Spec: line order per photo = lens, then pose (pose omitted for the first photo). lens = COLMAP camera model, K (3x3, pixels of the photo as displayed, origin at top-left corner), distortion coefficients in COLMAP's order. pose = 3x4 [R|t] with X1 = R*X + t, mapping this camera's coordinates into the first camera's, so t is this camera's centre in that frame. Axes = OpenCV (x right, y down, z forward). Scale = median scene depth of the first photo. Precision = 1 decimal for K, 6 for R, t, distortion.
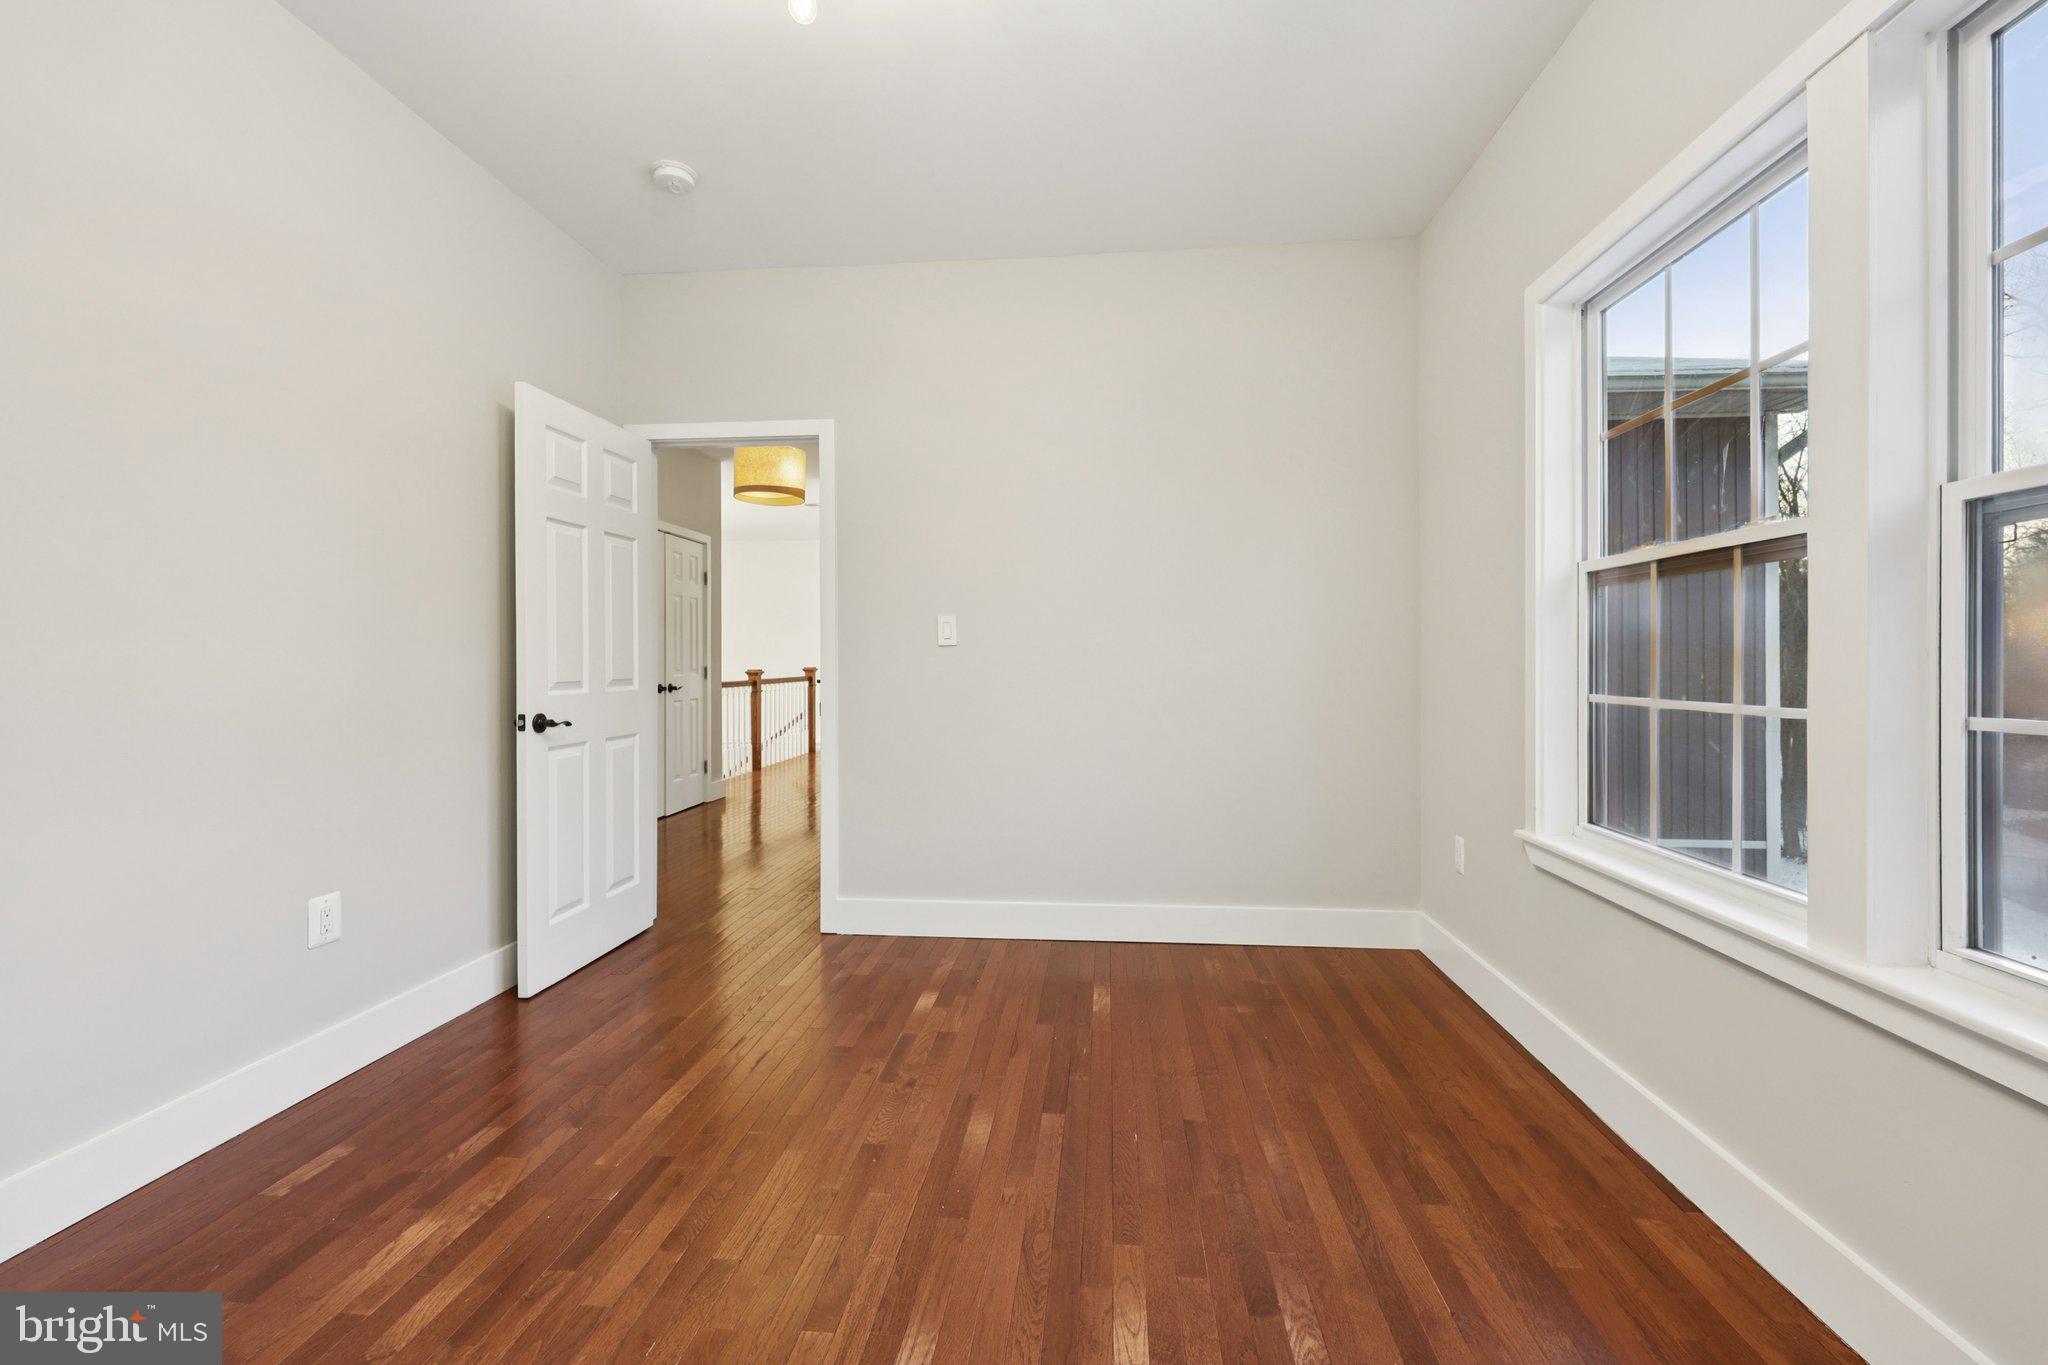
lens RADIAL K [[826.4, 0, 1026.7], [0, 826.4, 678.1], [0, 0, 1]] dist [0.002695, -0.000896]
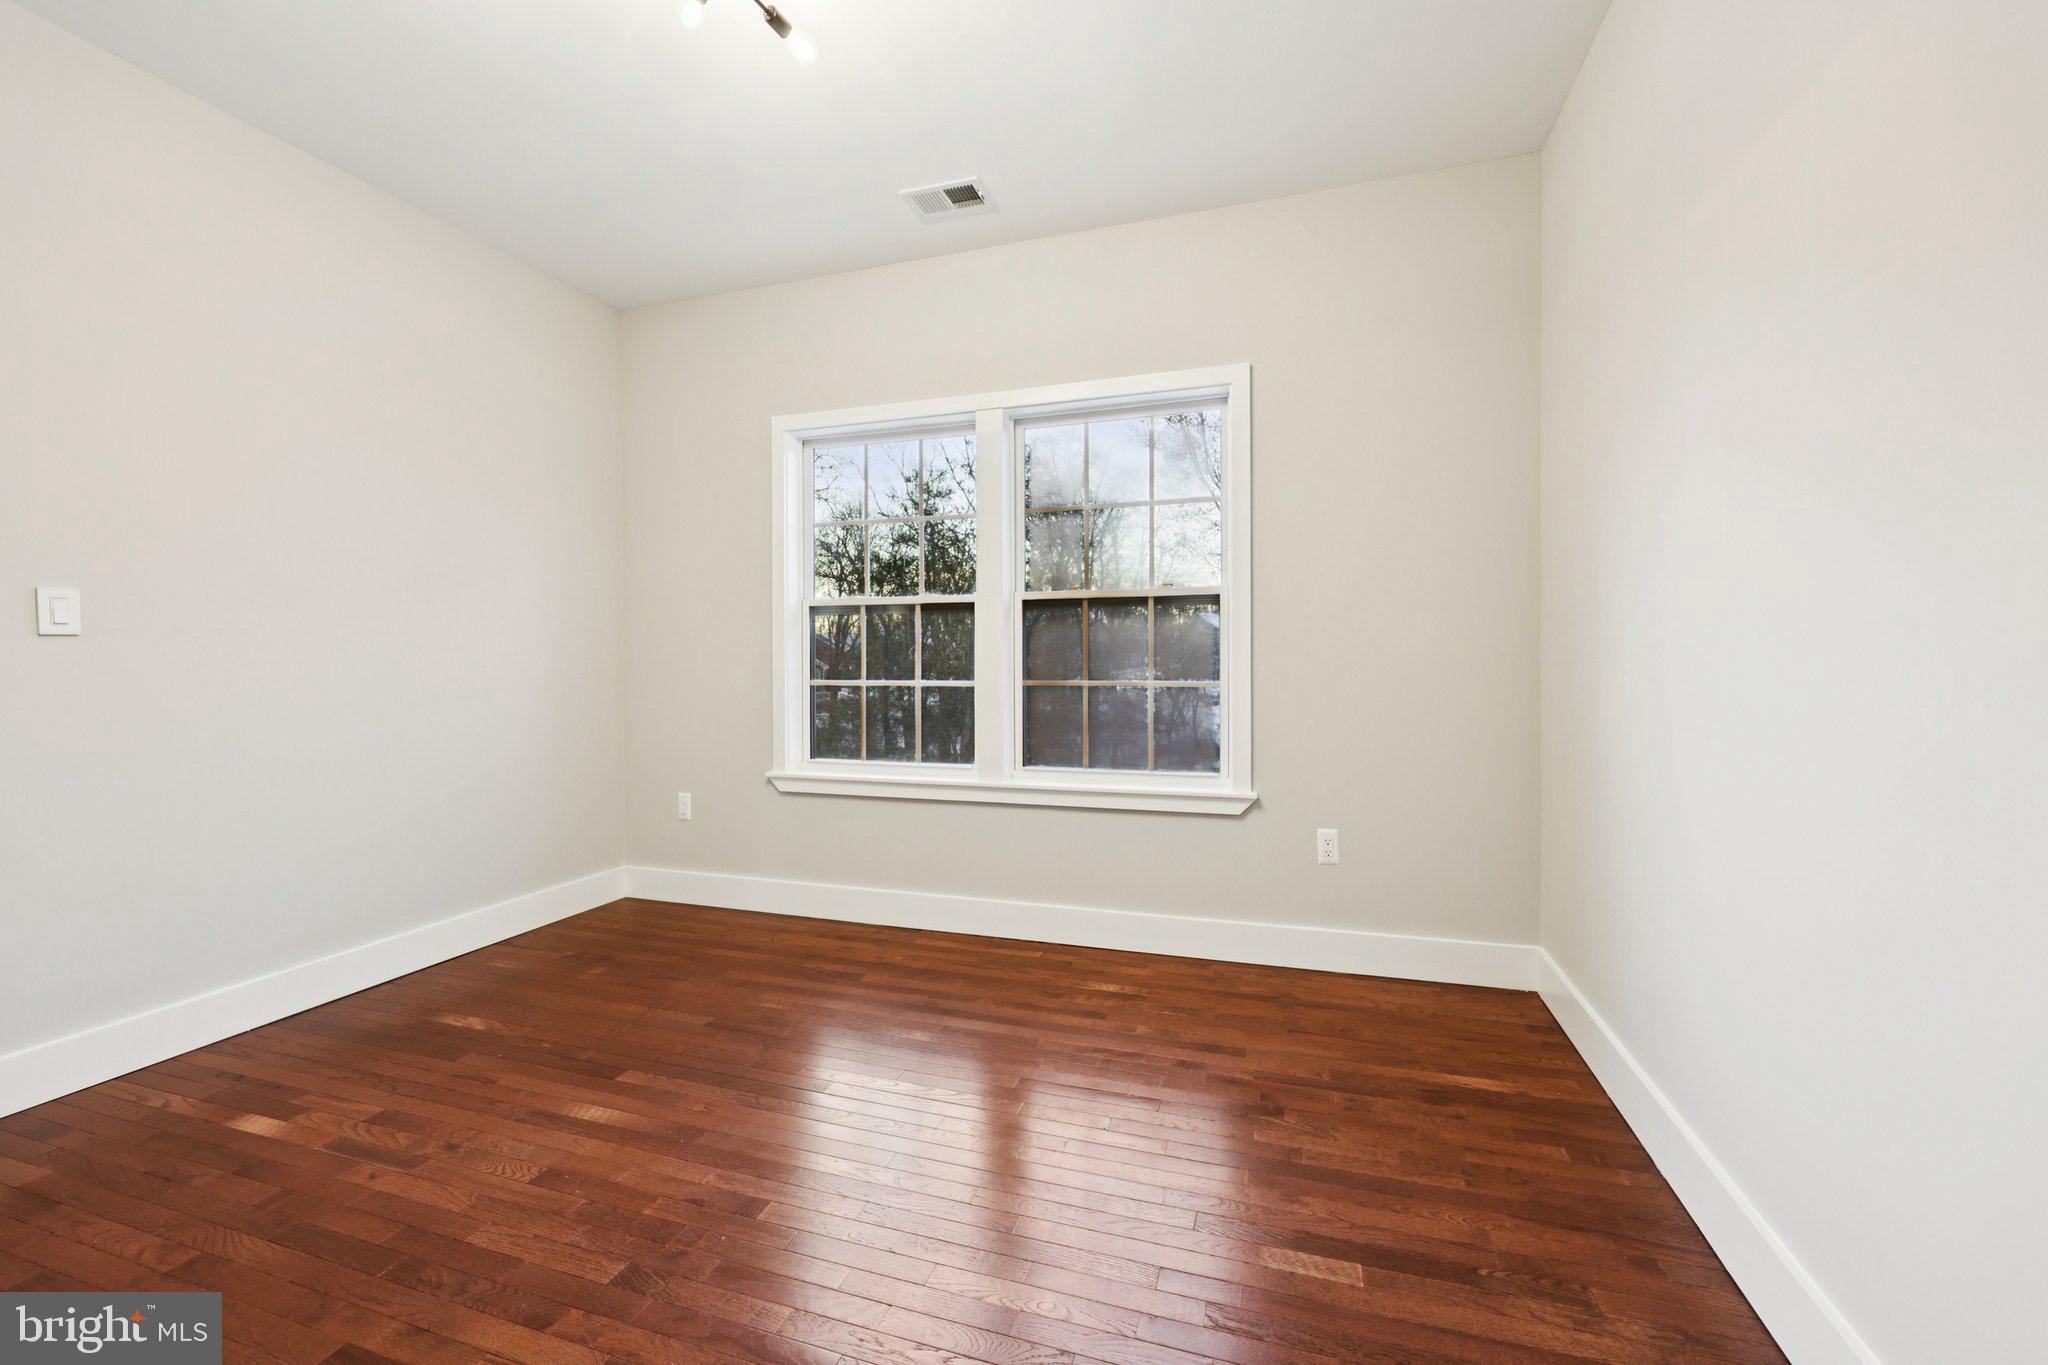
lens RADIAL K [[761.3, 0, 1053.0], [0, 761.3, 670.1], [0, 0, 1]] dist [0.002237, -0.000170]
pose [[0.234004, -0.011428, 0.972169, -0.674028], [0.020184, 0.999773, 0.006894, -0.001085], [-0.972026, 0.018009, 0.234181, 0.171228]]
